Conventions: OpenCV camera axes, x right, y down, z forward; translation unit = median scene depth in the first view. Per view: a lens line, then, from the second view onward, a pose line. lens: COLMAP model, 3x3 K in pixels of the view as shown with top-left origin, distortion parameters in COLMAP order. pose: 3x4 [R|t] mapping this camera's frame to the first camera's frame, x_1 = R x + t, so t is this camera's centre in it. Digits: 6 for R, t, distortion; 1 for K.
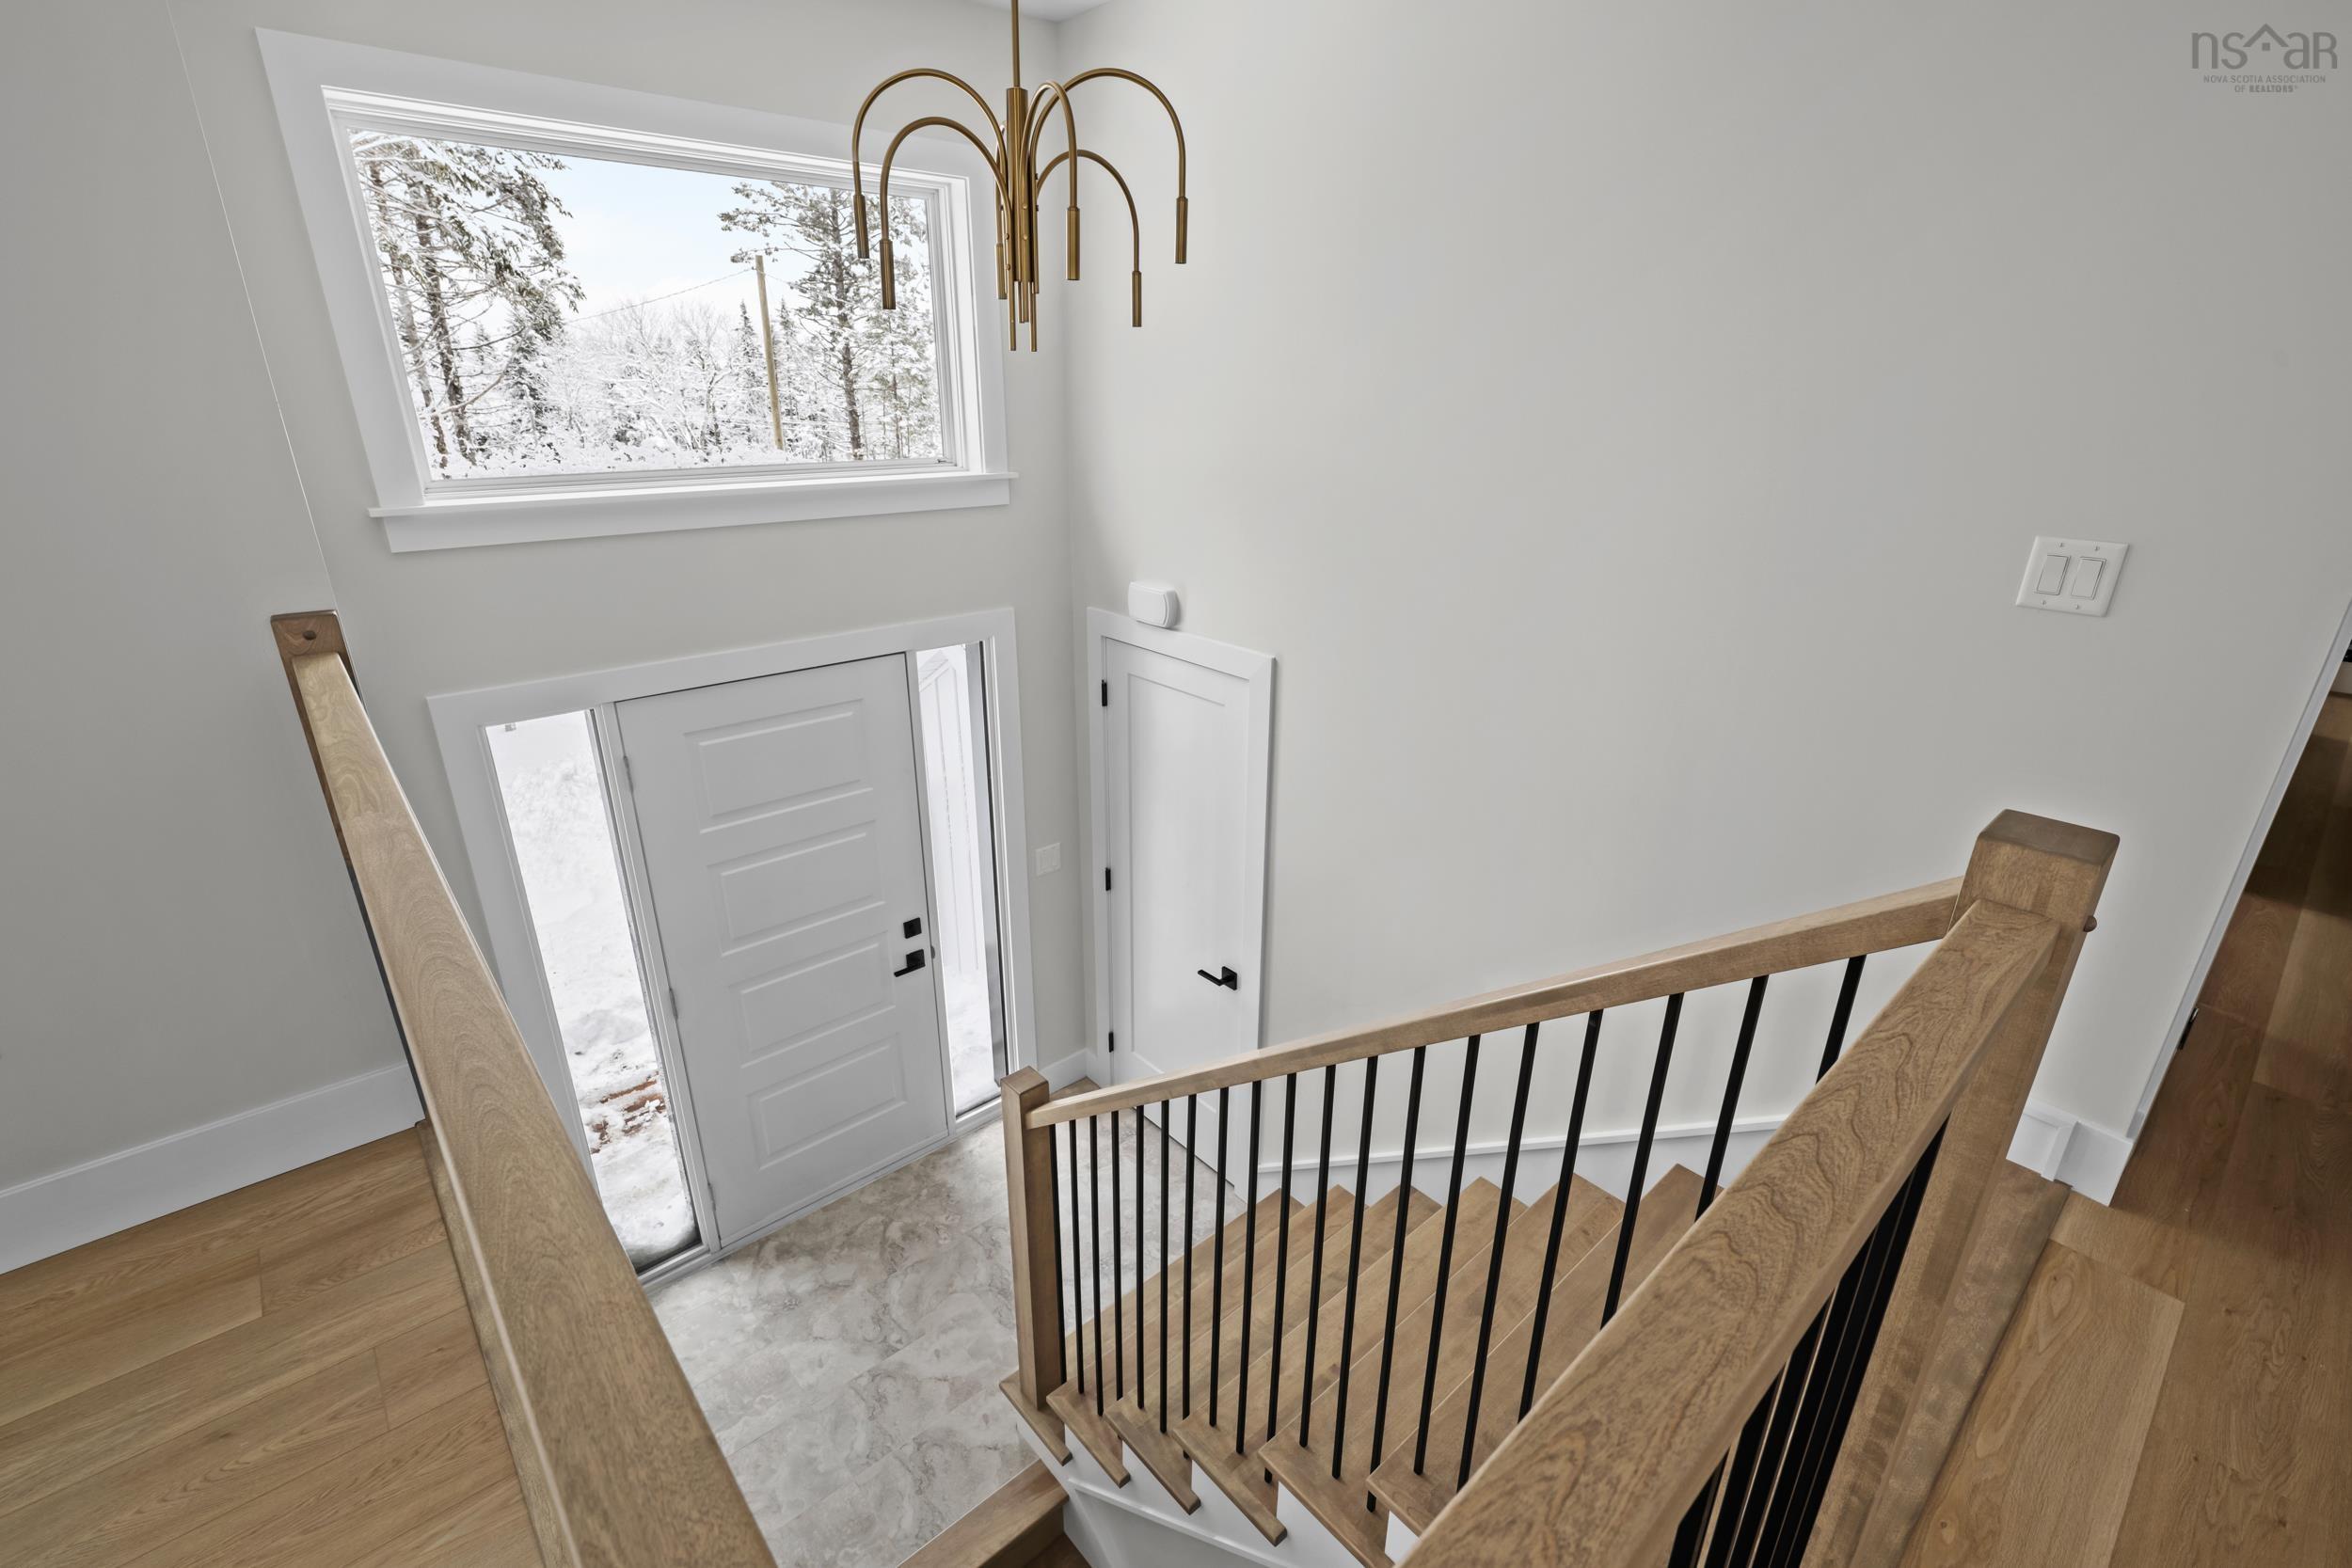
lens RADIAL K [[1039.7, 0, 1170.3], [0, 1039.7, 780.7], [0, 0, 1]] dist [0.015424, 0.000110]
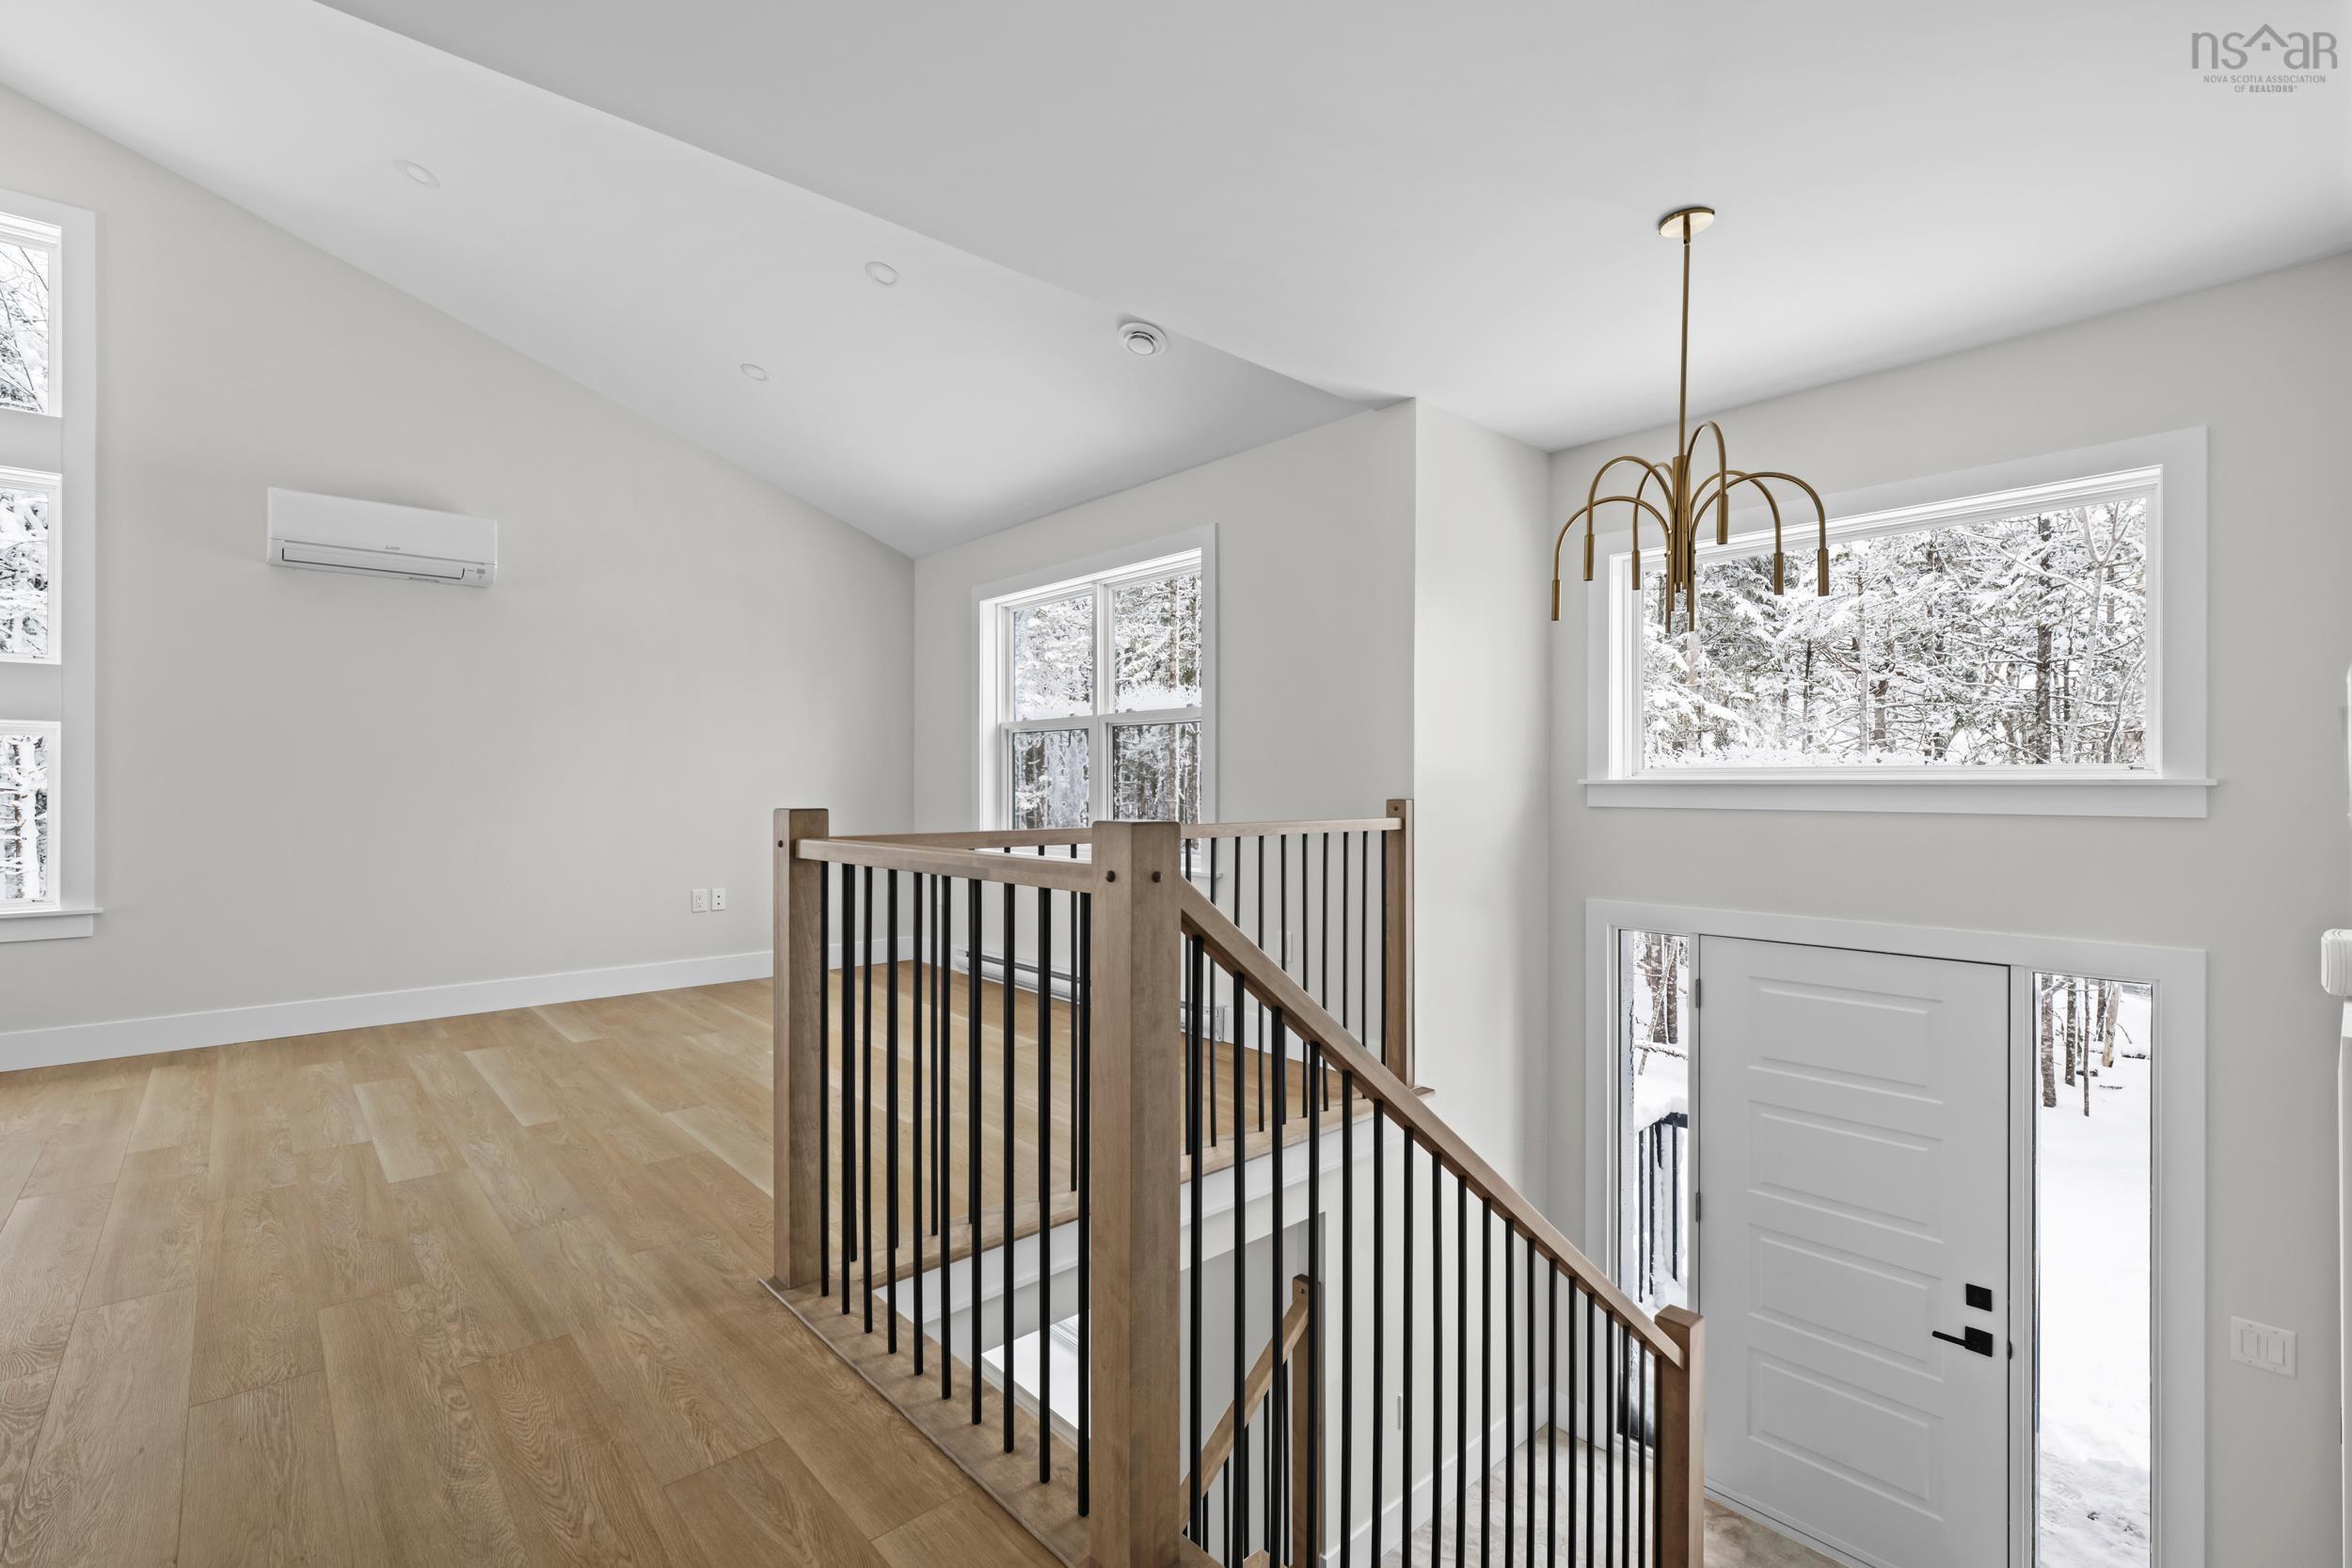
lens RADIAL K [[1039.7, 0, 1171.2], [0, 1039.7, 785.0], [0, 0, 1]] dist [0.015424, 0.000110]
pose [[0.020668, -0.004727, -0.999775, 0.613522], [-0.368382, 0.929597, -0.012011, 0.008987], [0.929445, 0.368548, 0.017472, 0.244553]]
